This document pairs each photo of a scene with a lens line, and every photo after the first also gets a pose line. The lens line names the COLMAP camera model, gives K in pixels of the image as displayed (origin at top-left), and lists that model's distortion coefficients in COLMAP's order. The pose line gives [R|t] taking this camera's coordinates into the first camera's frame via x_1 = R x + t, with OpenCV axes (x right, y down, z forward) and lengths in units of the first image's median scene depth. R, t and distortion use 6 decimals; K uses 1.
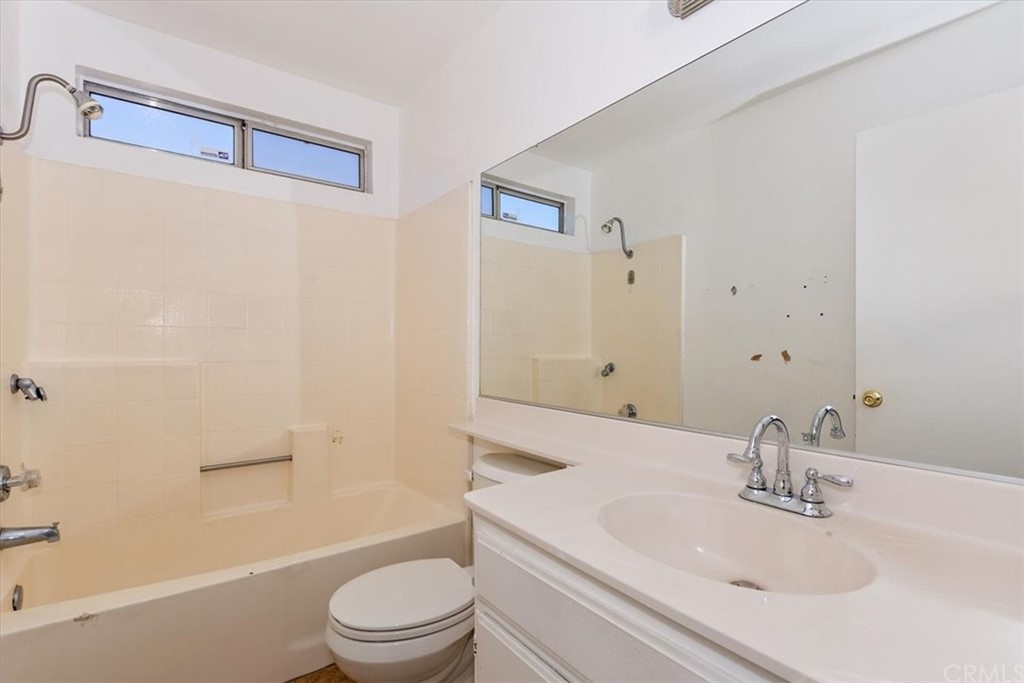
lens RADIAL K [[475.5, 0, 512.0], [0, 475.5, 341.5], [0, 0, 1]] dist [0.001808, -0.000595]
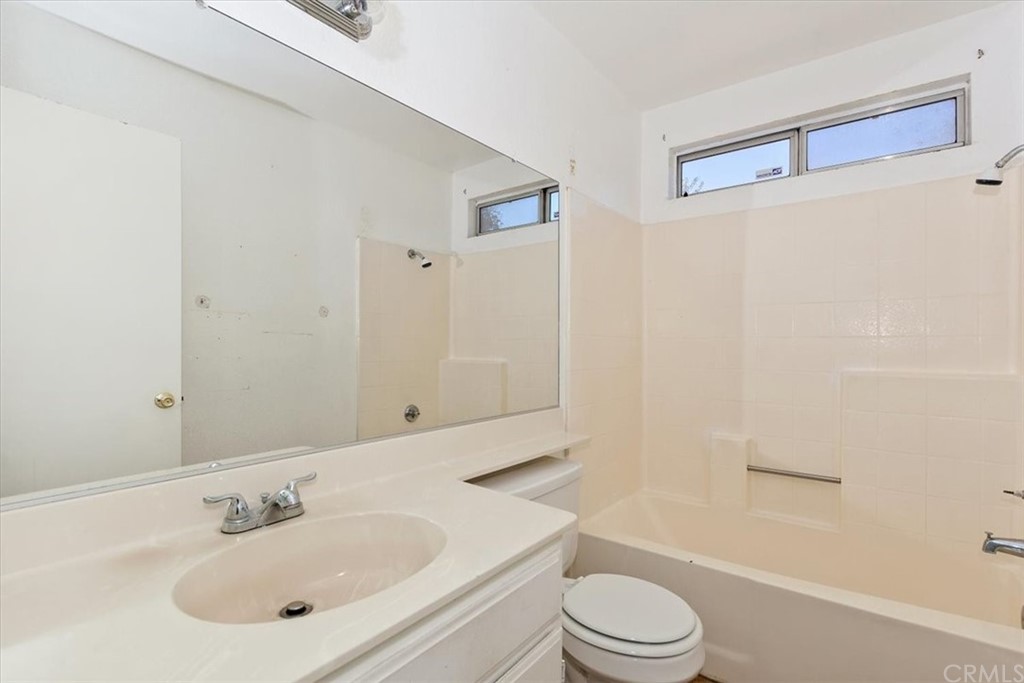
lens RADIAL K [[475.5, 0, 512.0], [0, 475.5, 341.5], [0, 0, 1]] dist [0.001808, -0.000595]
pose [[0.274211, -0.015215, -0.961549, 0.223647], [-0.006694, 0.999820, -0.017730, 0.004176], [0.961646, 0.011298, 0.274060, 0.156731]]
